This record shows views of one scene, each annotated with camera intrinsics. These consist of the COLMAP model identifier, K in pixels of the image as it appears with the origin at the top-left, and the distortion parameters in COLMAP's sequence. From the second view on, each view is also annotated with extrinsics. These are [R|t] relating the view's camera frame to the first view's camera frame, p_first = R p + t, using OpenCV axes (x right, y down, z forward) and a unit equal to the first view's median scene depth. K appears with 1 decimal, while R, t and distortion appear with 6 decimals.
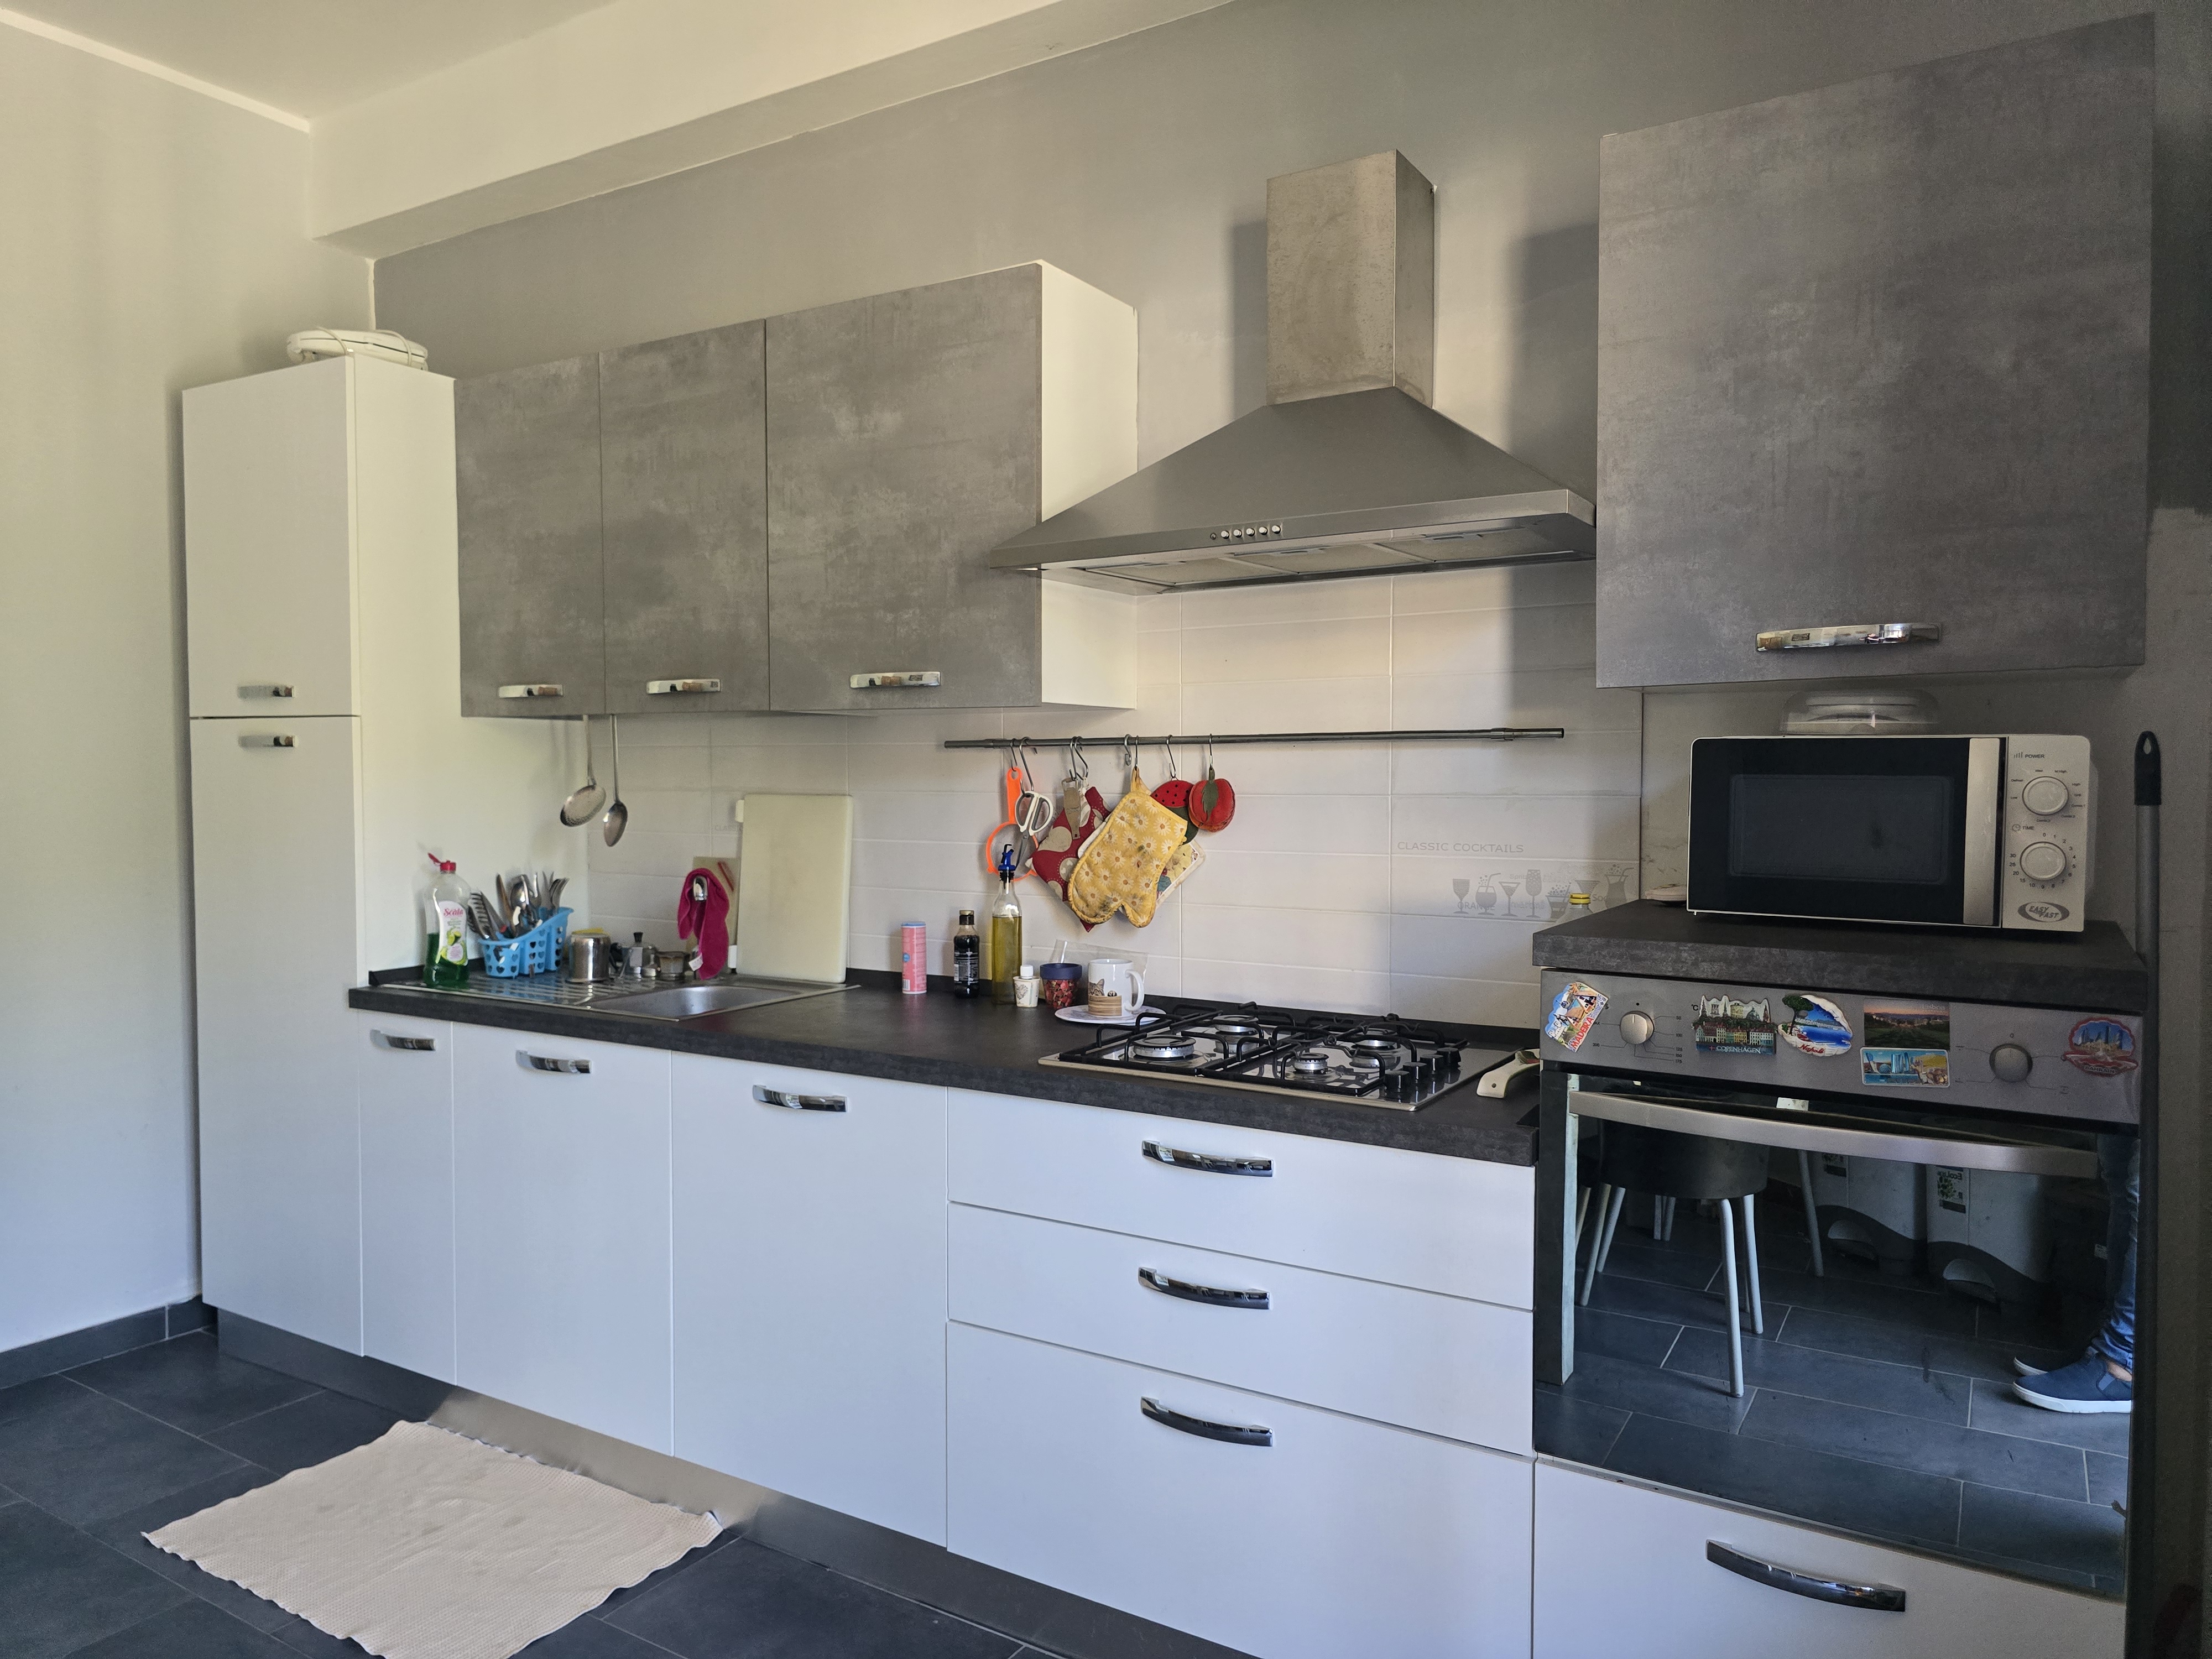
lens RADIAL K [[1489.9, 0, 1109.5], [0, 1489.9, 844.6], [0, 0, 1]] dist [0.051680, -0.019845]
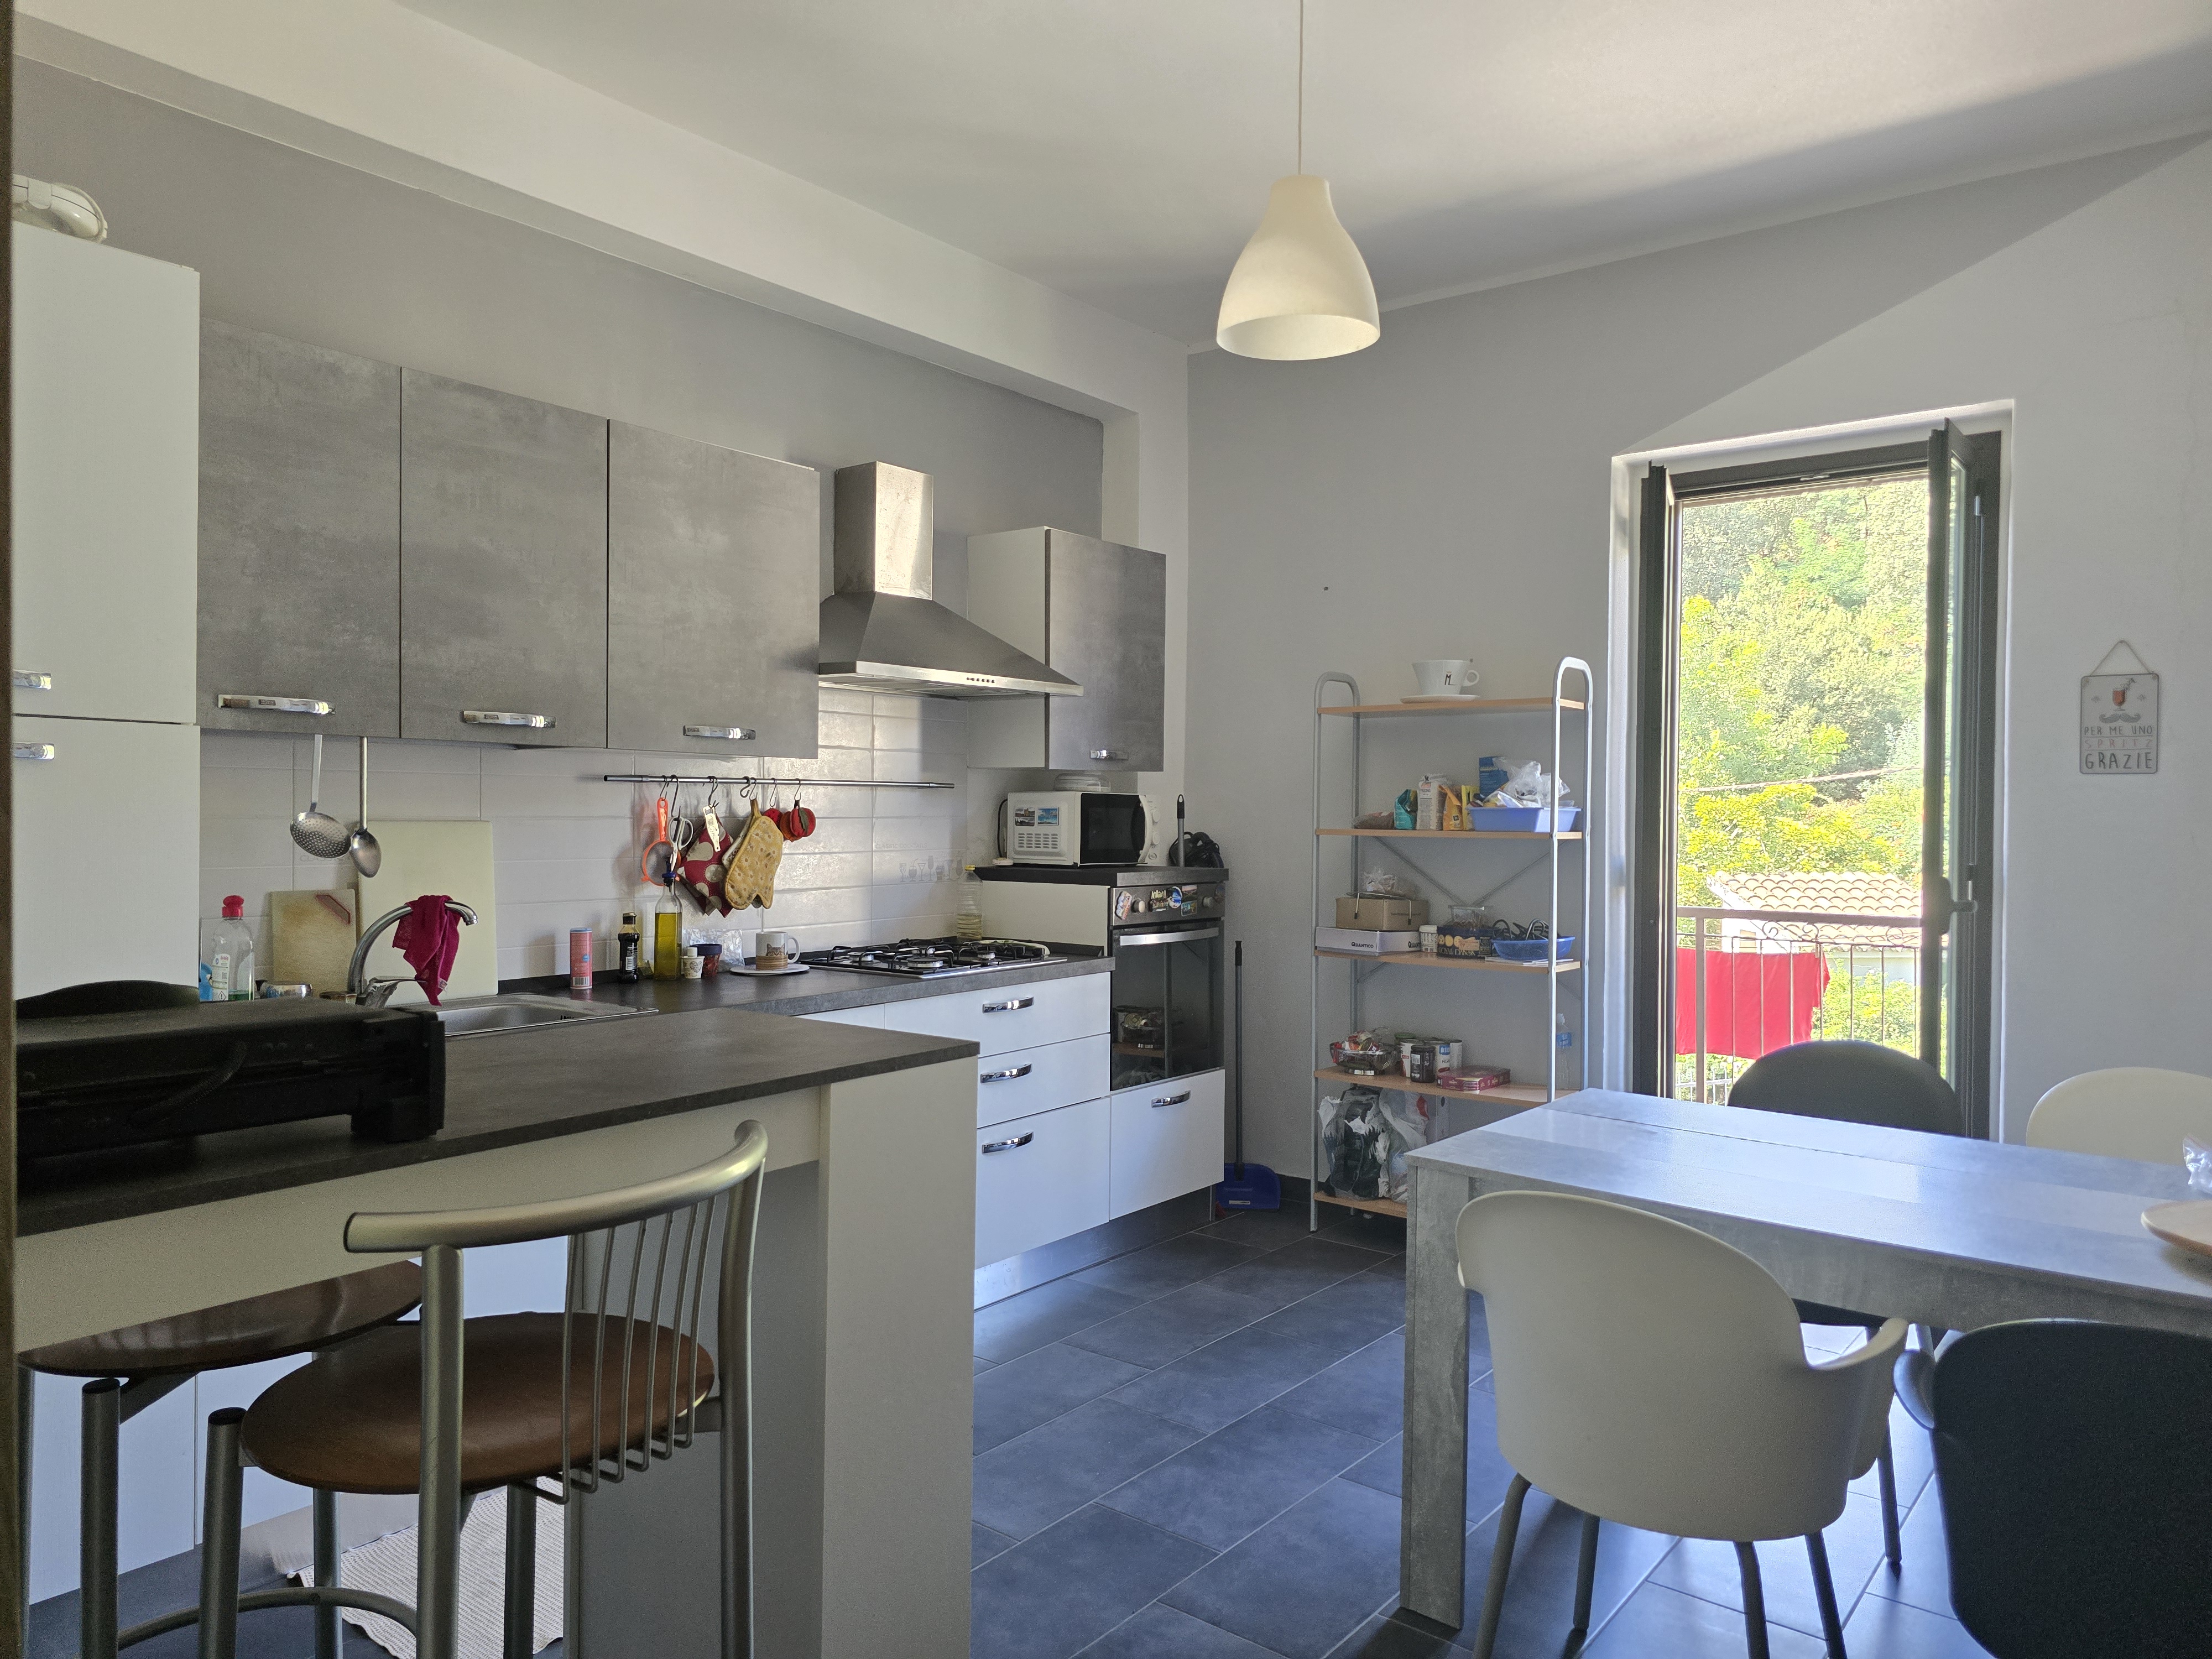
lens RADIAL K [[1489.9, 0, 1110.8], [0, 1489.9, 820.2], [0, 0, 1]] dist [0.051680, -0.019845]
pose [[0.102511, -0.006189, 0.994713, -1.324284], [0.040495, 0.999178, 0.002044, -0.019558], [-0.993907, 0.040071, 0.102677, 0.480095]]
